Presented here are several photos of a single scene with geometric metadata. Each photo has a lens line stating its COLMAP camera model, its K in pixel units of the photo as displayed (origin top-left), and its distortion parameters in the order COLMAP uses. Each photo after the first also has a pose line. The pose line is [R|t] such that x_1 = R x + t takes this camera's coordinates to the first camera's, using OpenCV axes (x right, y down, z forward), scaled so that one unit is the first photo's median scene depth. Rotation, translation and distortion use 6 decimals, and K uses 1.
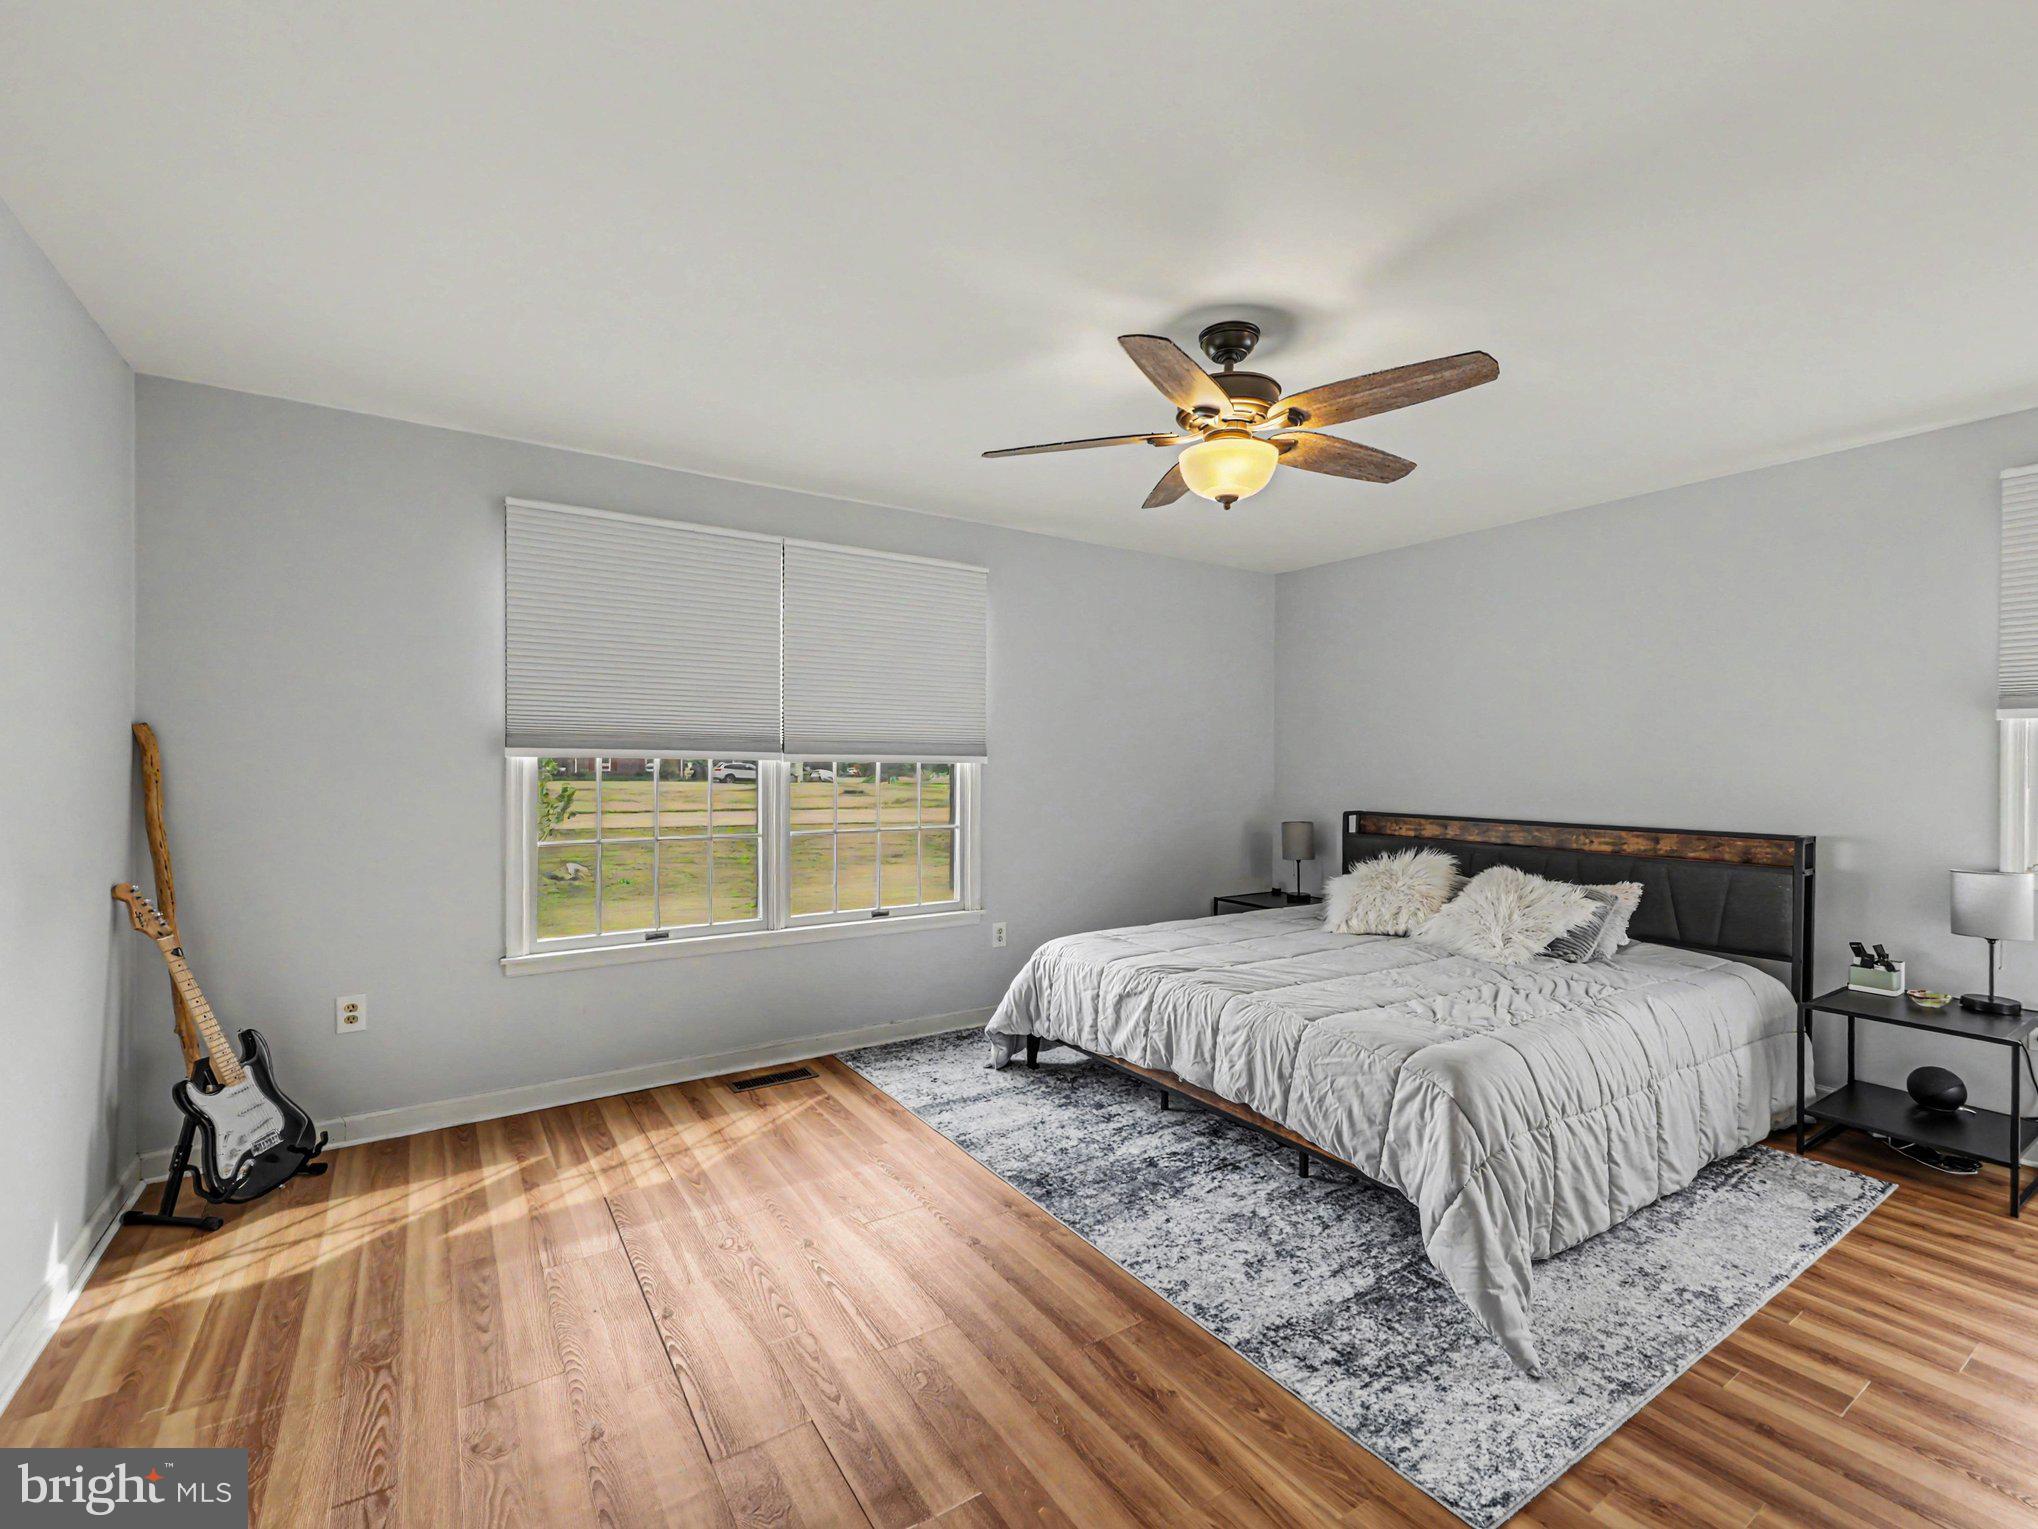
lens RADIAL K [[882.2, 0, 1034.2], [0, 882.2, 772.4], [0, 0, 1]] dist [0.002605, 0.000725]
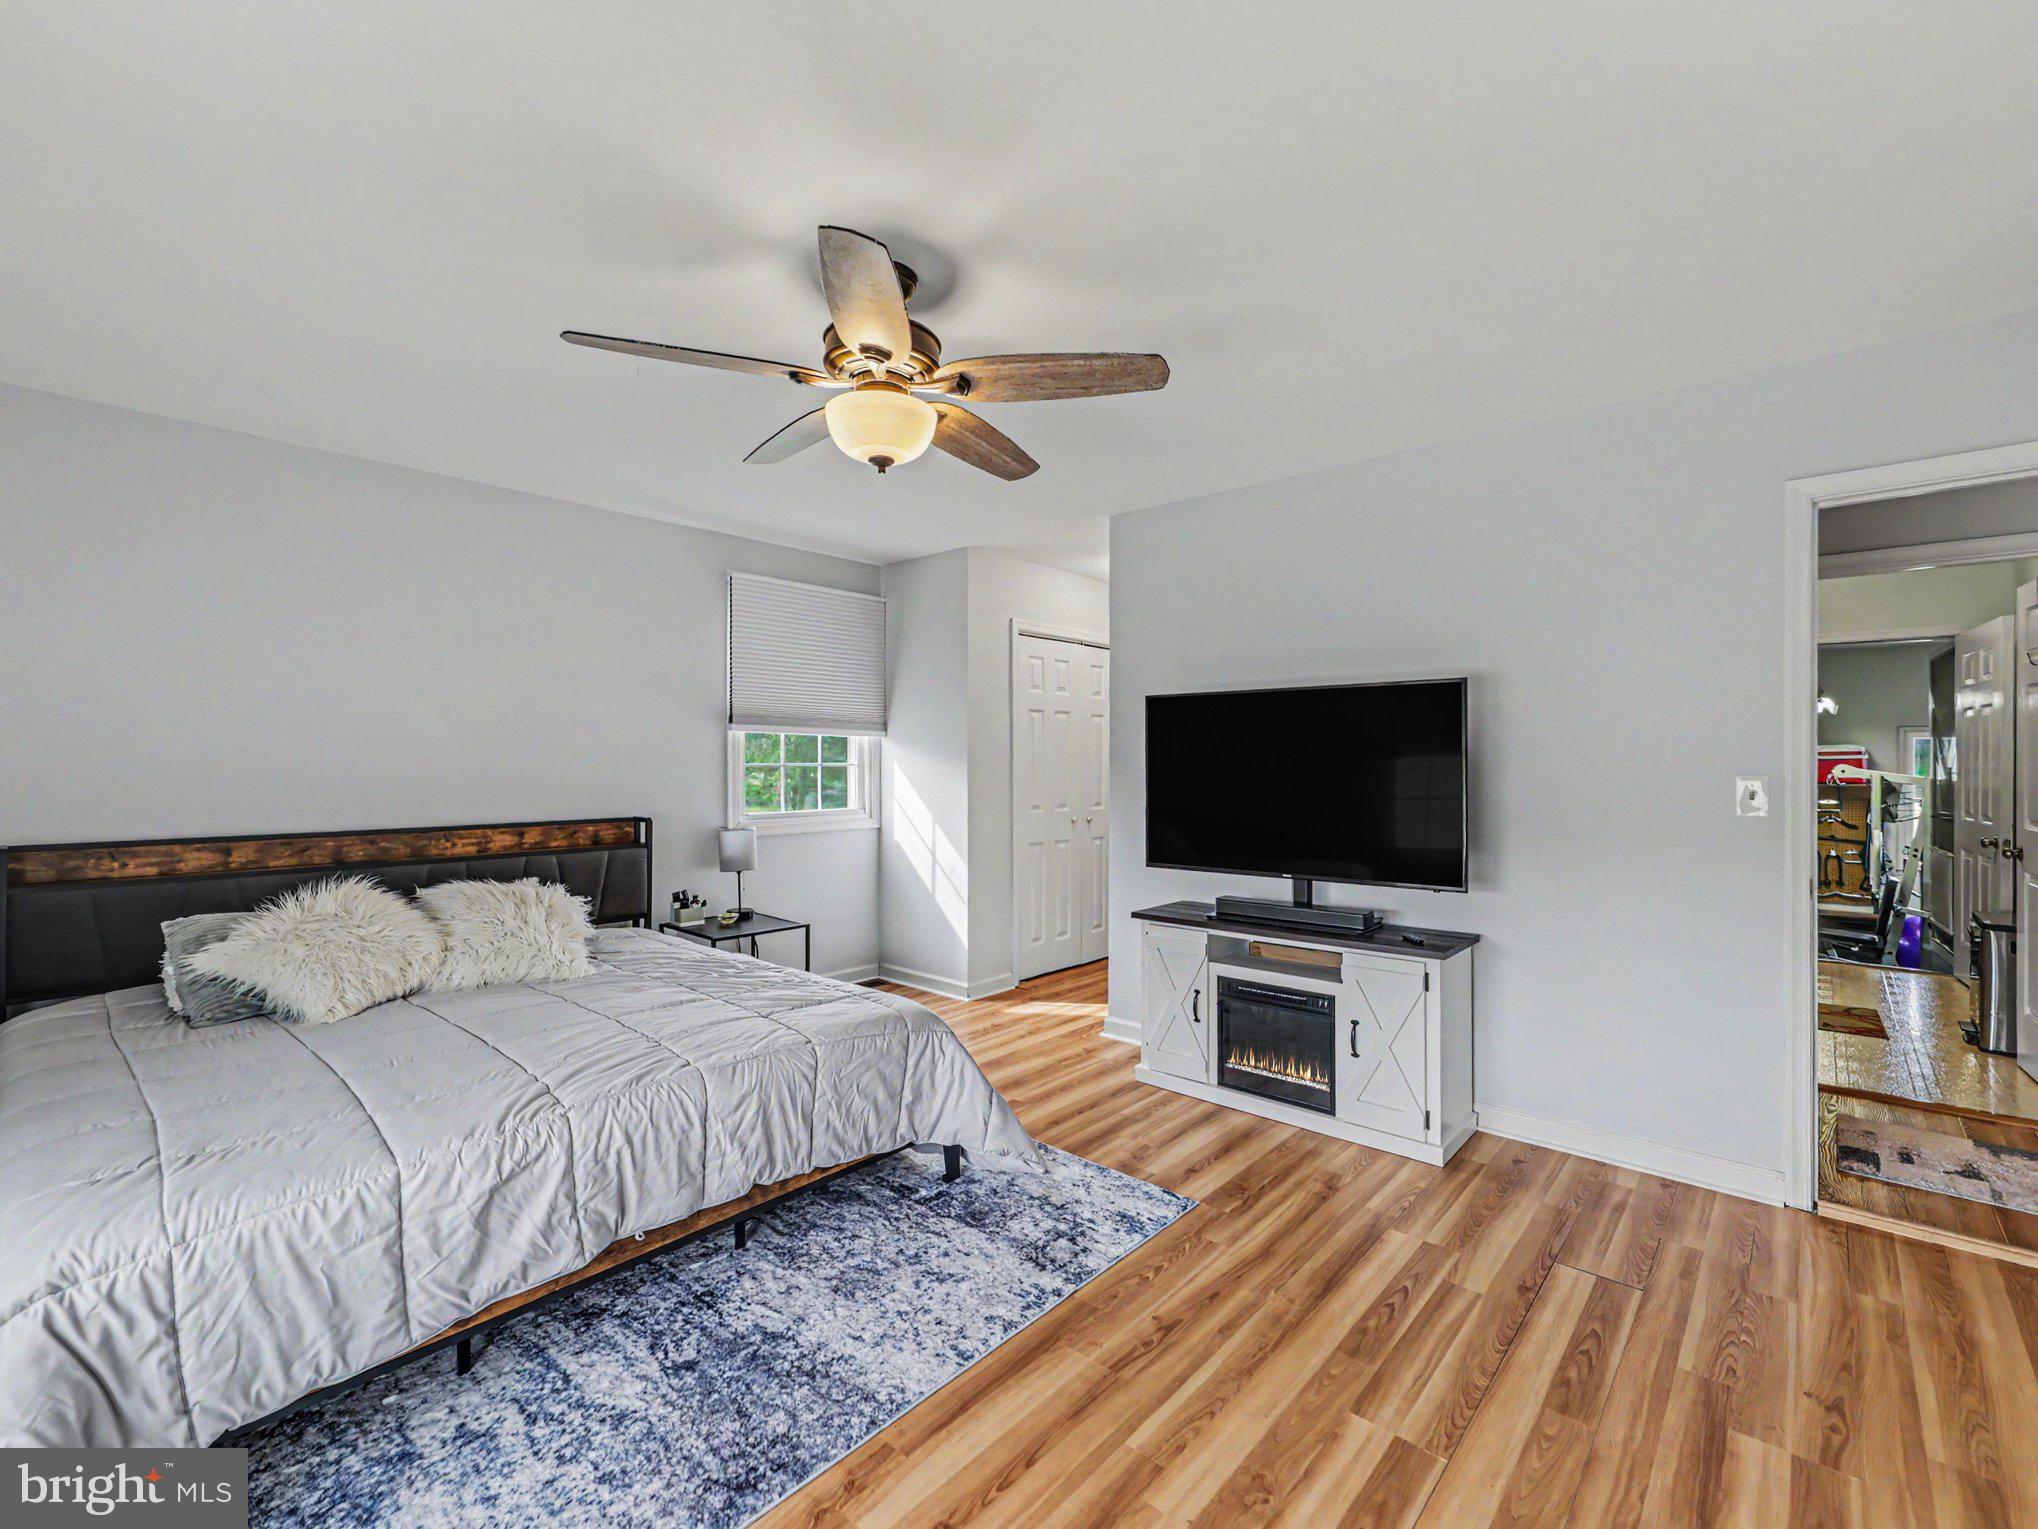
lens RADIAL K [[912.3, 0, 1019.0], [0, 912.3, 764.5], [0, 0, 1]] dist [0.012756, -0.000228]
pose [[-0.248781, -0.007477, 0.968531, -0.623825], [0.009924, 0.999898, 0.010269, -0.011945], [-0.968509, 0.012167, -0.248681, 0.975231]]
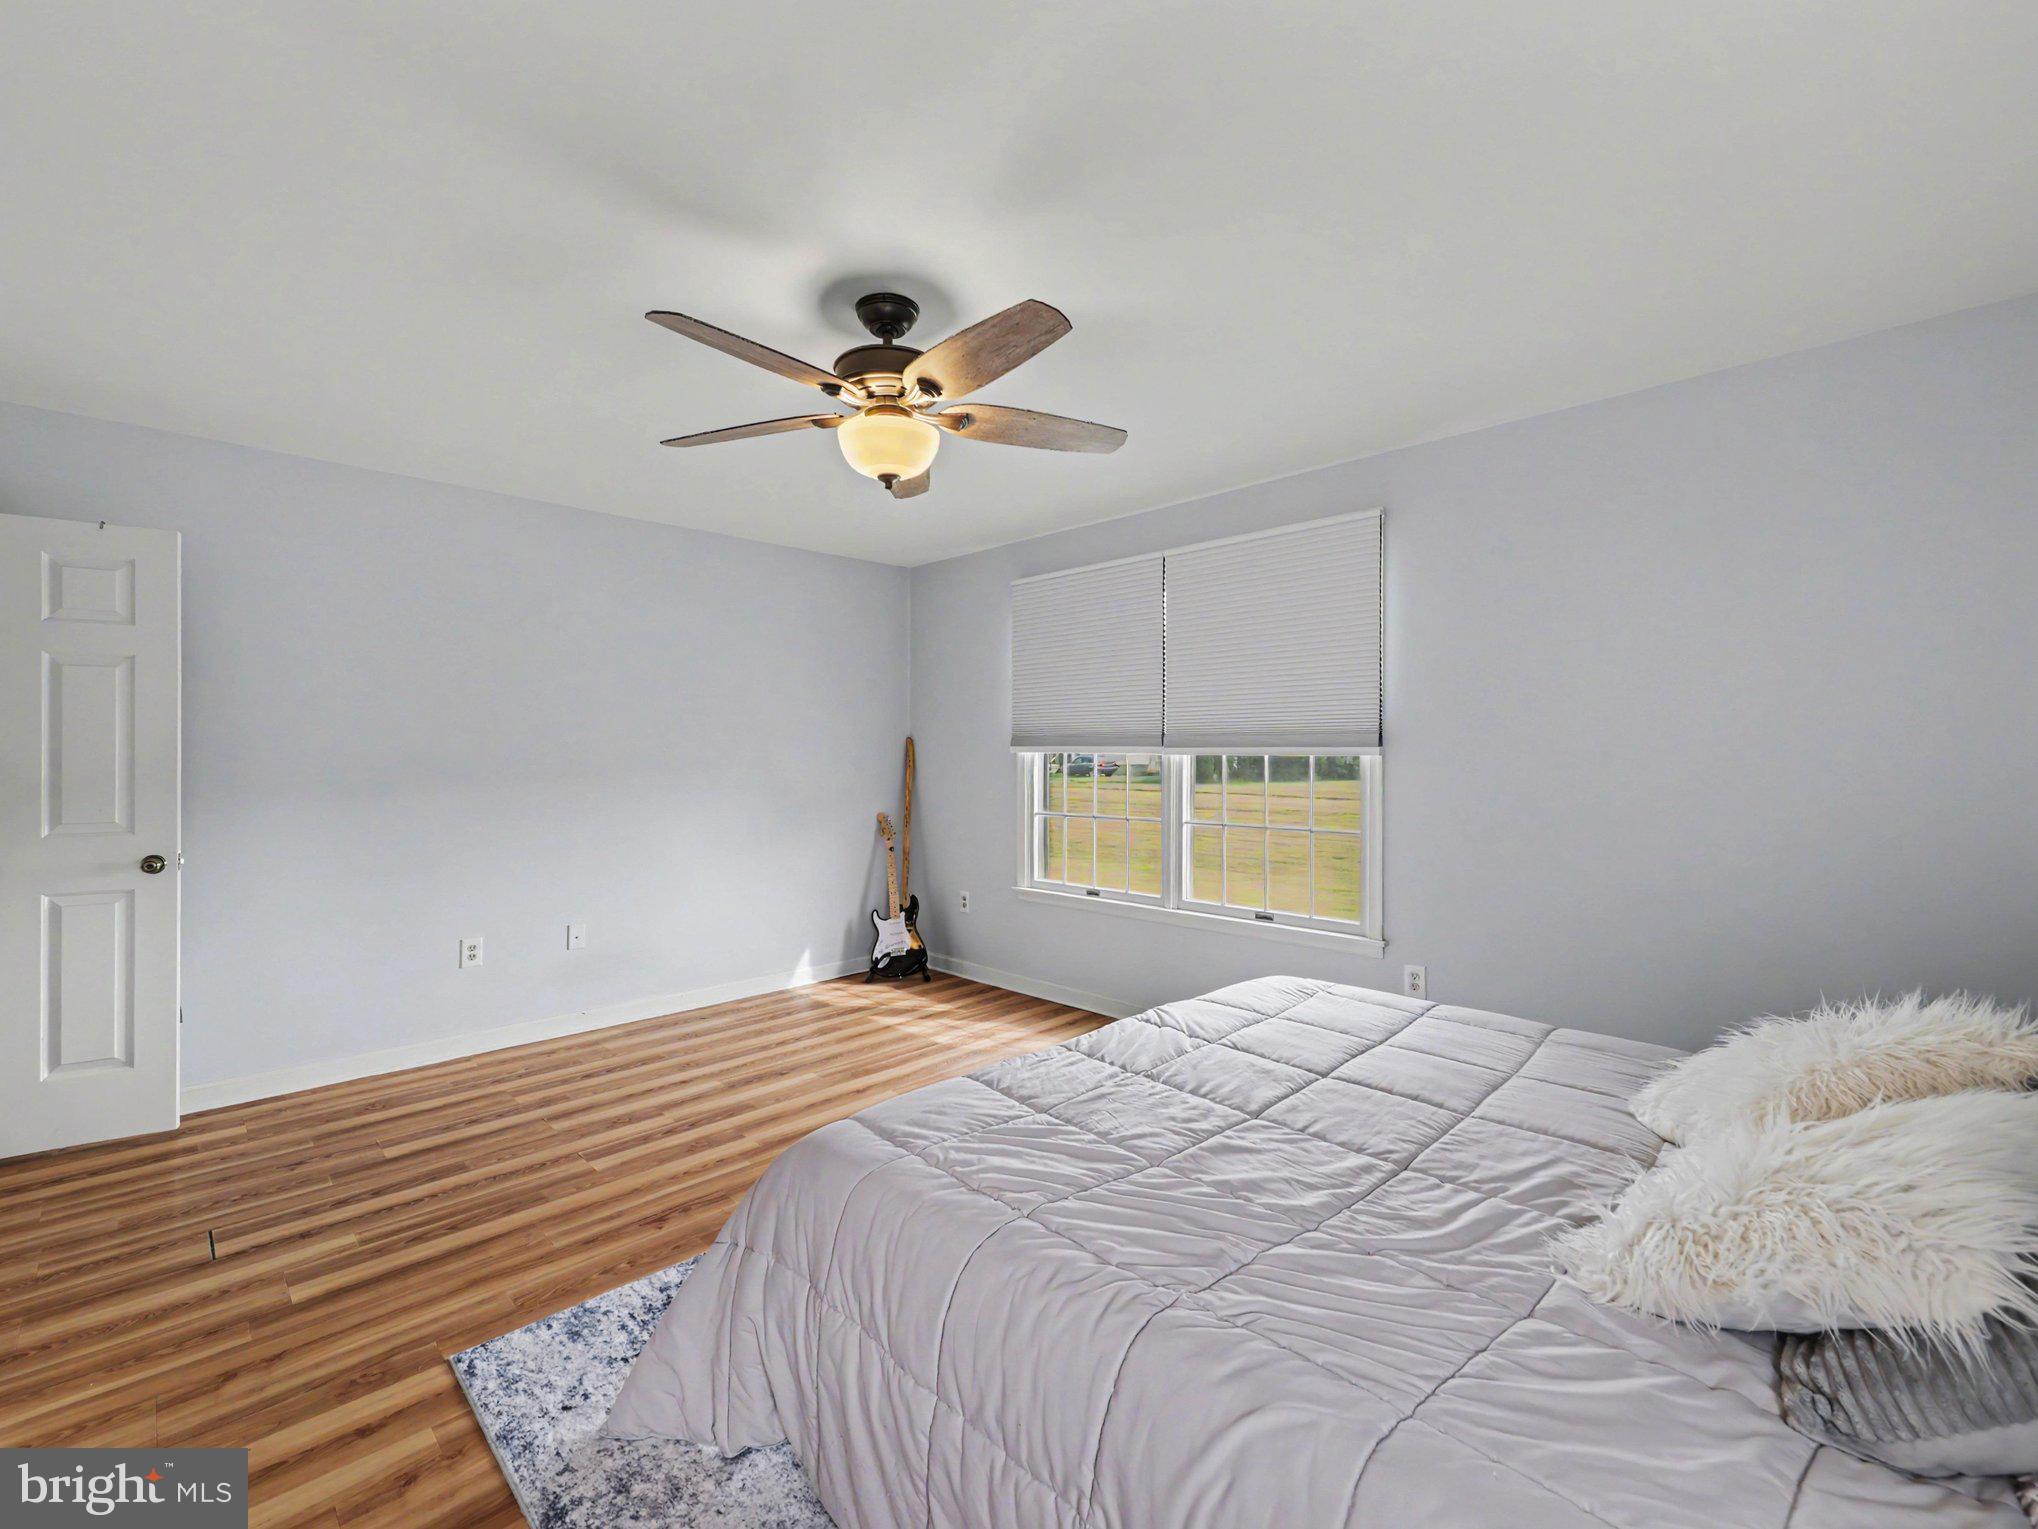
lens RADIAL K [[881.7, 0, 1019.0], [0, 881.7, 764.5], [0, 0, 1]] dist [0.002709, -0.000390]
pose [[0.201590, 0.007063, -0.979445, 1.050445], [-0.011060, 0.999927, 0.004934, -0.005465], [0.979408, 0.009838, 0.201653, 0.842935]]
